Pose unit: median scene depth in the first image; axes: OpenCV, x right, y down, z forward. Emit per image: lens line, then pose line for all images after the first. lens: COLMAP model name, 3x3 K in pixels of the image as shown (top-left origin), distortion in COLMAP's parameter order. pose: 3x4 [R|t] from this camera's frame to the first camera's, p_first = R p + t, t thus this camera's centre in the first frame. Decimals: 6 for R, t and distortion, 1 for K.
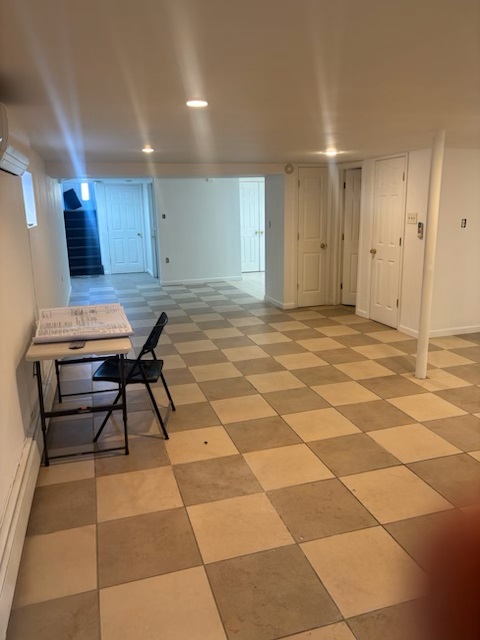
lens RADIAL K [[489.1, 0, 244.5], [0, 489.1, 315.7], [0, 0, 1]] dist [0.040810, -0.017529]
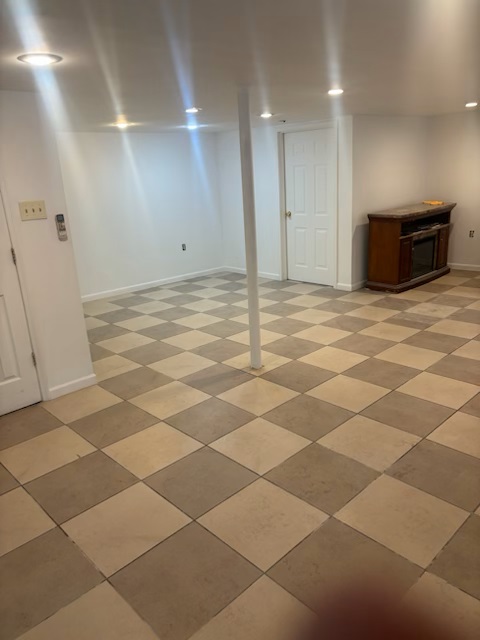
lens RADIAL K [[489.1, 0, 239.8], [0, 489.1, 318.3], [0, 0, 1]] dist [0.040810, -0.017529]
pose [[-0.455848, -0.223763, 0.861471, -0.325859], [0.249603, 0.896906, 0.365044, -0.247141], [-0.854342, 0.381431, -0.353001, 1.094007]]
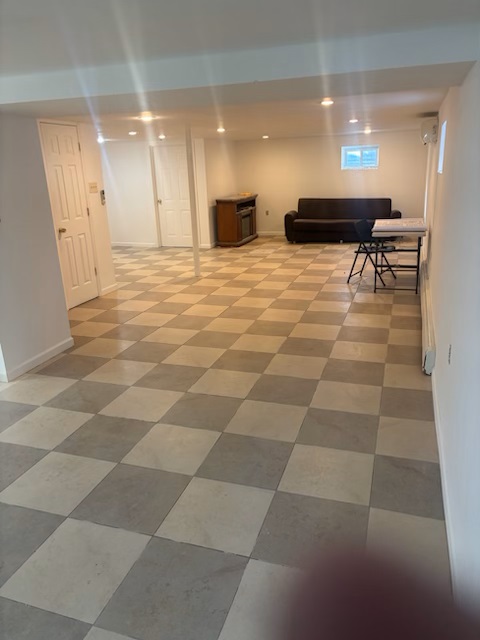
lens RADIAL K [[489.1, 0, 244.4], [0, 489.1, 324.6], [0, 0, 1]] dist [0.040810, -0.017529]
pose [[-0.818837, -0.138746, 0.557006, -0.611663], [0.166289, 0.871407, 0.461517, -0.399375], [-0.549412, 0.470531, -0.690468, 1.792662]]
